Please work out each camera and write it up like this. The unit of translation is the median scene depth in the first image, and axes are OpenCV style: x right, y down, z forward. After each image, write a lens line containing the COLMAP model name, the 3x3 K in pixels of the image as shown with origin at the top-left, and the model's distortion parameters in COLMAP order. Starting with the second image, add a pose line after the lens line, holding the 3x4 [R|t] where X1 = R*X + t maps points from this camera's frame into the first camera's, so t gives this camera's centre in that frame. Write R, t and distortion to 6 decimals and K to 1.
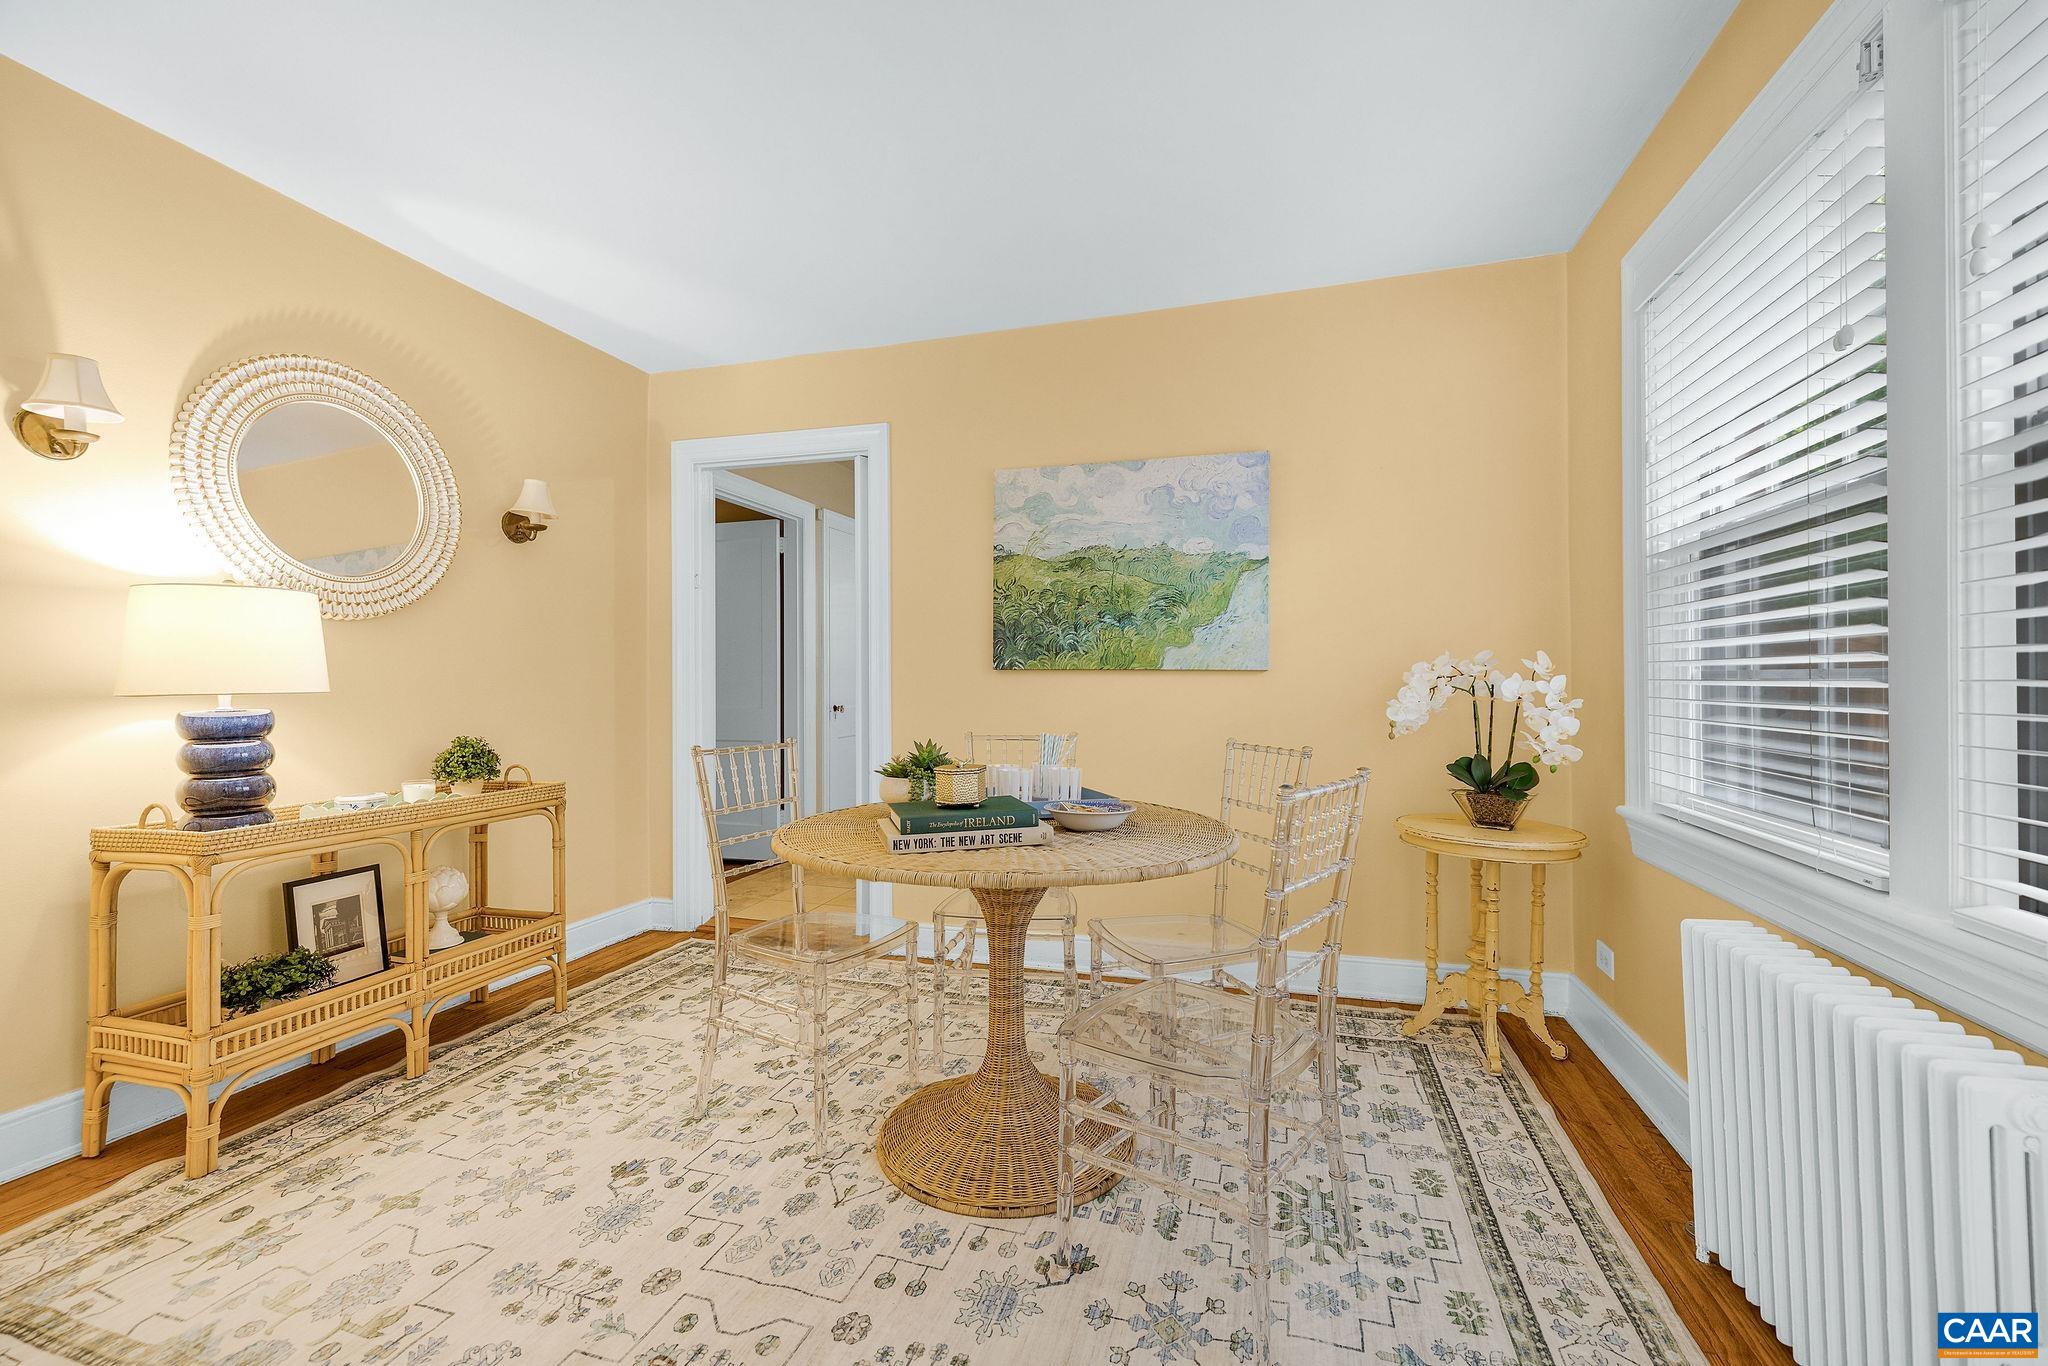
lens RADIAL K [[857.7, 0, 1021.6], [0, 857.7, 677.9], [0, 0, 1]] dist [0.002100, -0.000971]
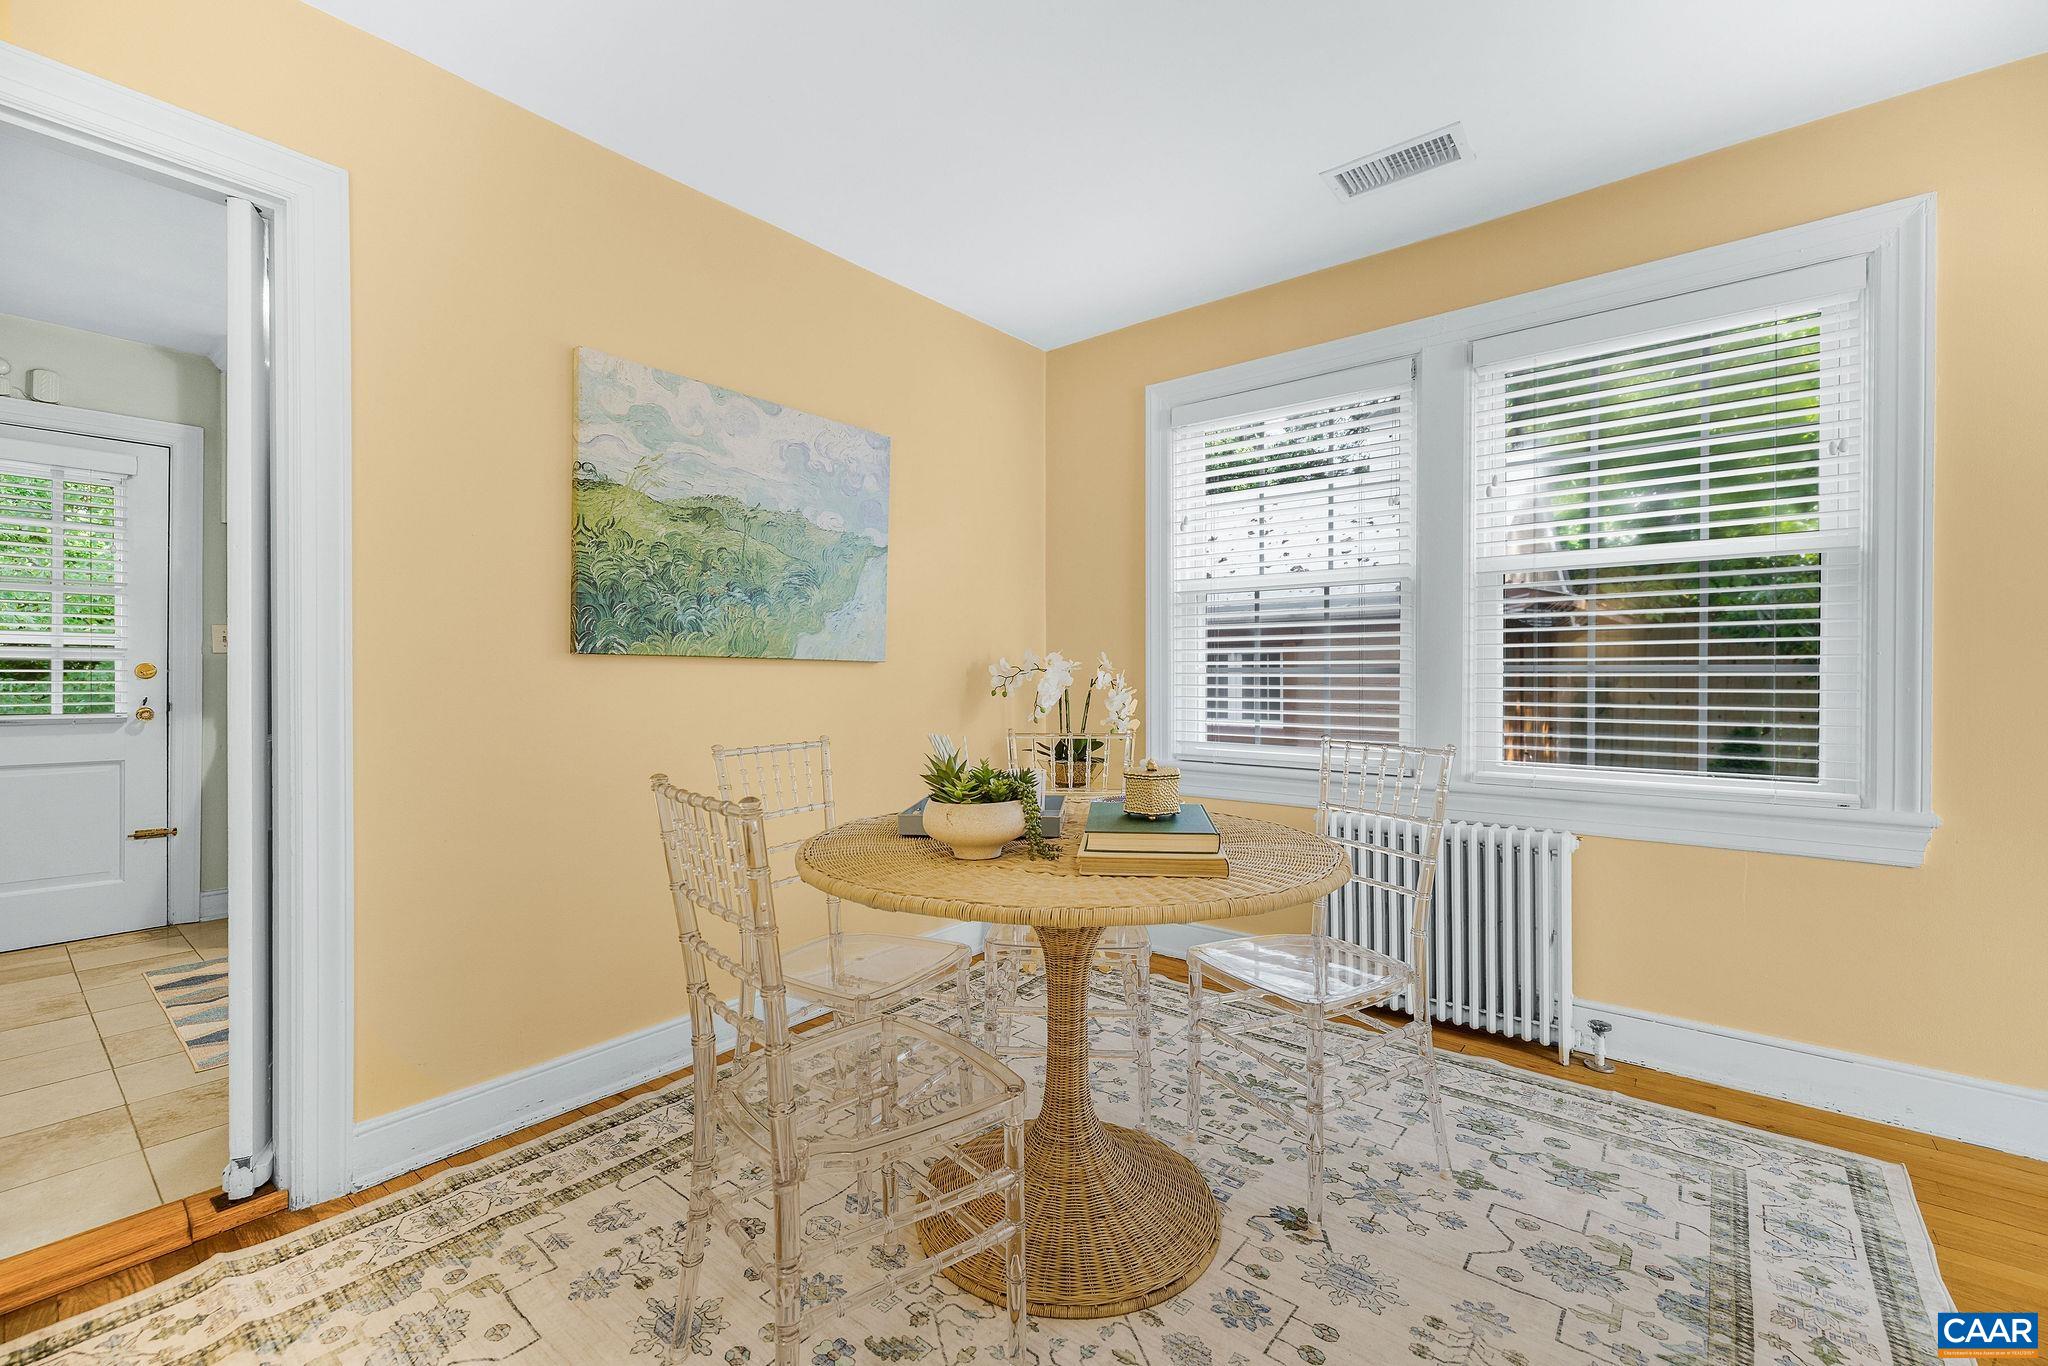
lens RADIAL K [[857.7, 0, 1021.6], [0, 857.7, 677.9], [0, 0, 1]] dist [0.002100, -0.000971]
pose [[0.376213, 0.001604, 0.926532, -0.537954], [-0.000895, 0.999999, -0.001367, 0.009925], [-0.926533, -0.000315, 0.376214, 0.473685]]
